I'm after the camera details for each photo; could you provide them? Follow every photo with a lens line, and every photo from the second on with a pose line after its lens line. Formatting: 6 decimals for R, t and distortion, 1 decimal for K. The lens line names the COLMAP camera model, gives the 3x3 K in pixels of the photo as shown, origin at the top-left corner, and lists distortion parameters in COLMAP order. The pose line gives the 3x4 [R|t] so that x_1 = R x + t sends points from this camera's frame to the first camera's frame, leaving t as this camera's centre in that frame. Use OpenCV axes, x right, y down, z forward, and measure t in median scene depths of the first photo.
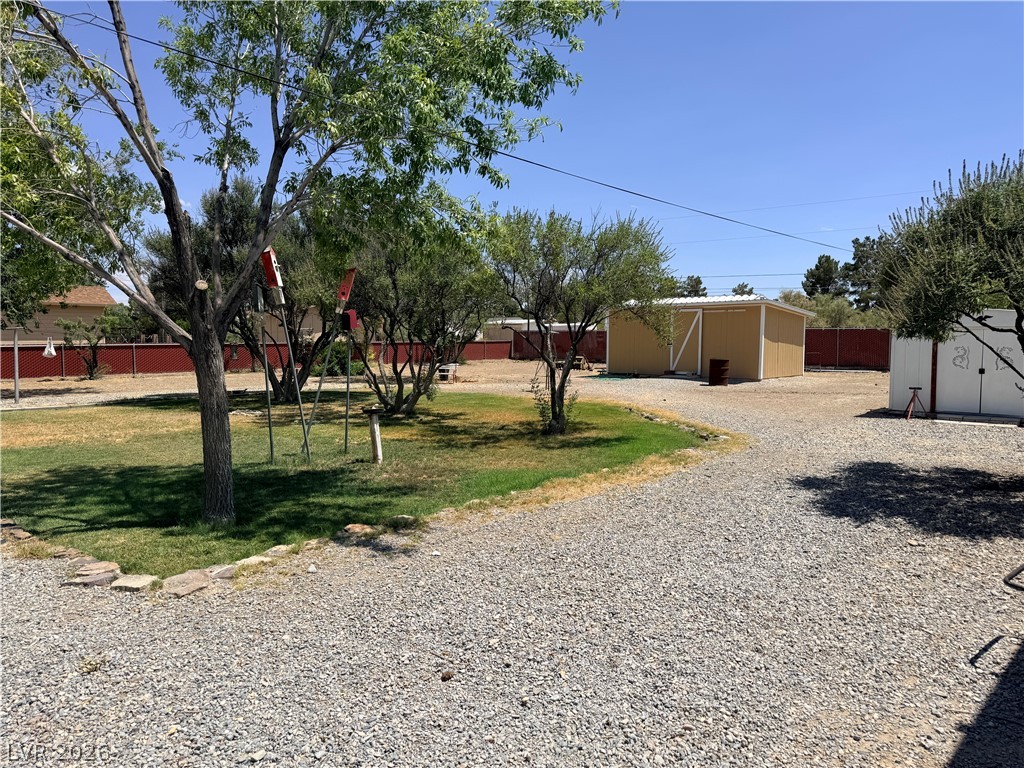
lens RADIAL K [[714.5, 0, 509.6], [0, 714.5, 382.4], [0, 0, 1]] dist [0.022511, -0.003226]
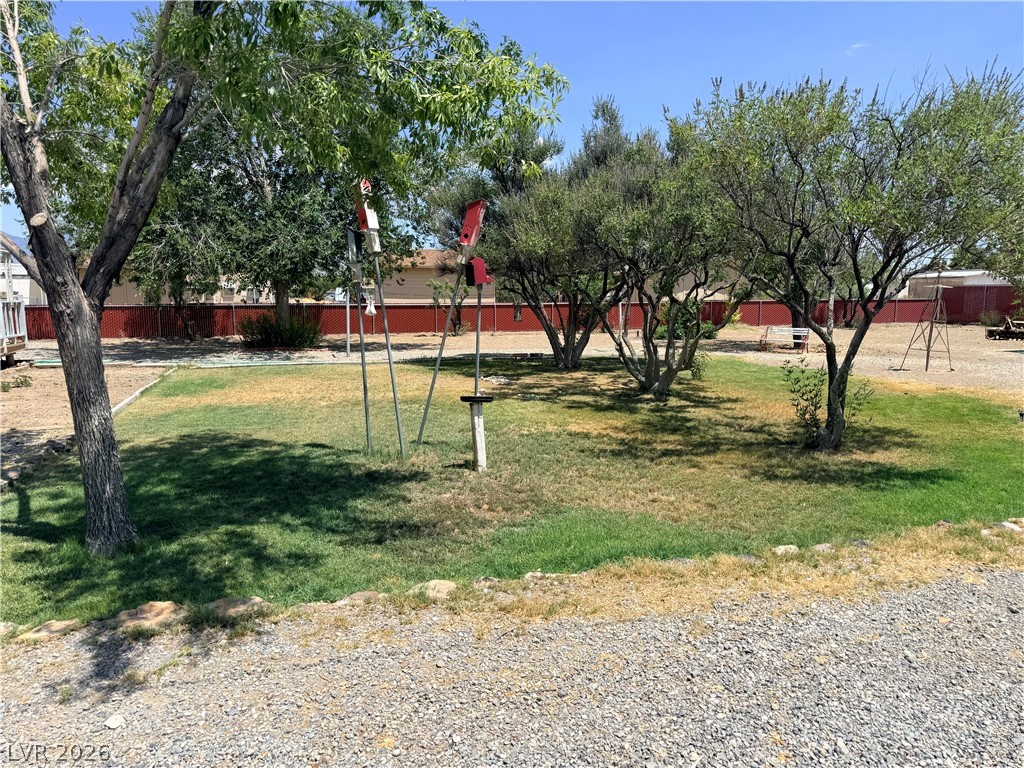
lens RADIAL K [[714.5, 0, 511.6], [0, 714.5, 379.7], [0, 0, 1]] dist [0.022511, -0.003226]
pose [[0.830185, 0.061685, -0.554065, 0.129184], [-0.031885, 0.997487, 0.063277, -0.013812], [0.556576, -0.034865, 0.830065, 0.233985]]
